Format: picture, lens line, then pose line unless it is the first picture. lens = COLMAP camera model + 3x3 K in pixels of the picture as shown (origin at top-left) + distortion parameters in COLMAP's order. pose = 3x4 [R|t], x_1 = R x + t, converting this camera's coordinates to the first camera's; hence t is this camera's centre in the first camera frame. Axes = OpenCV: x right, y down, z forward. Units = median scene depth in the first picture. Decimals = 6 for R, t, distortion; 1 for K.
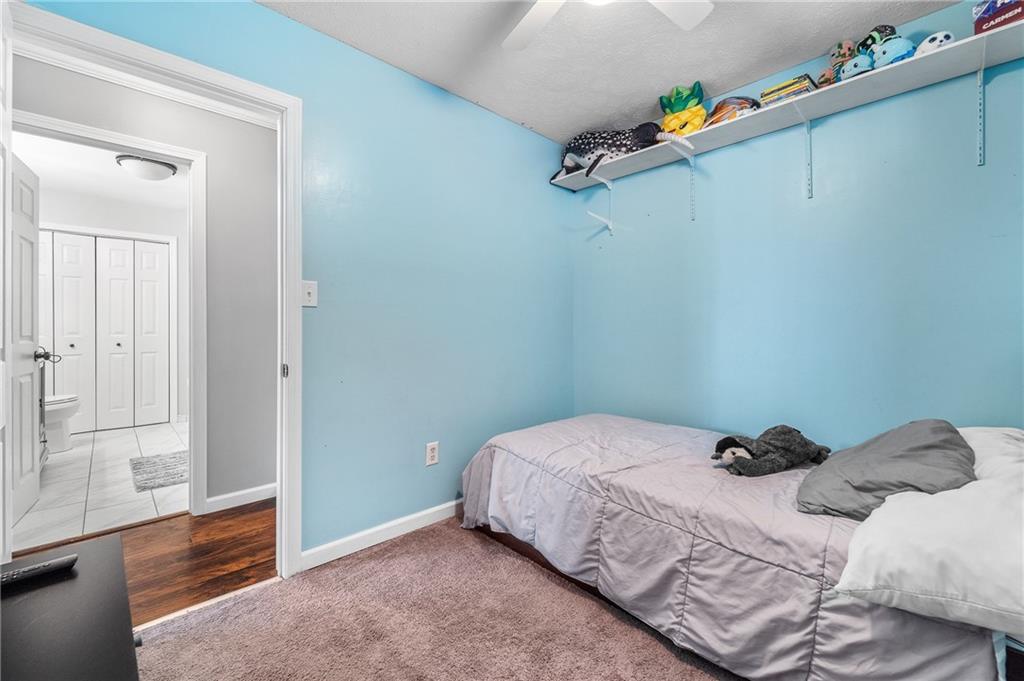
lens RADIAL K [[419.0, 0, 510.3], [0, 419.0, 329.8], [0, 0, 1]] dist [-0.003167, -0.000754]
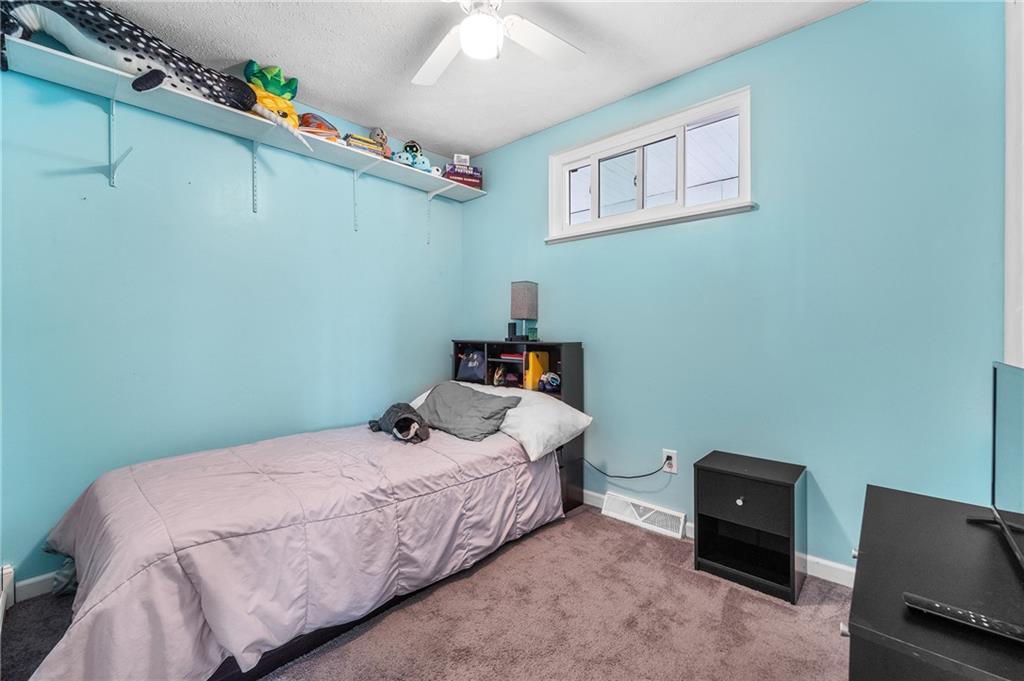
lens RADIAL K [[419.0, 0, 510.8], [0, 419.0, 336.4], [0, 0, 1]] dist [-0.003167, -0.000754]
pose [[-0.067223, -0.012224, 0.997663, -0.874743], [0.006121, 0.999901, 0.012663, -0.003950], [-0.997719, 0.006957, -0.067142, 0.882531]]
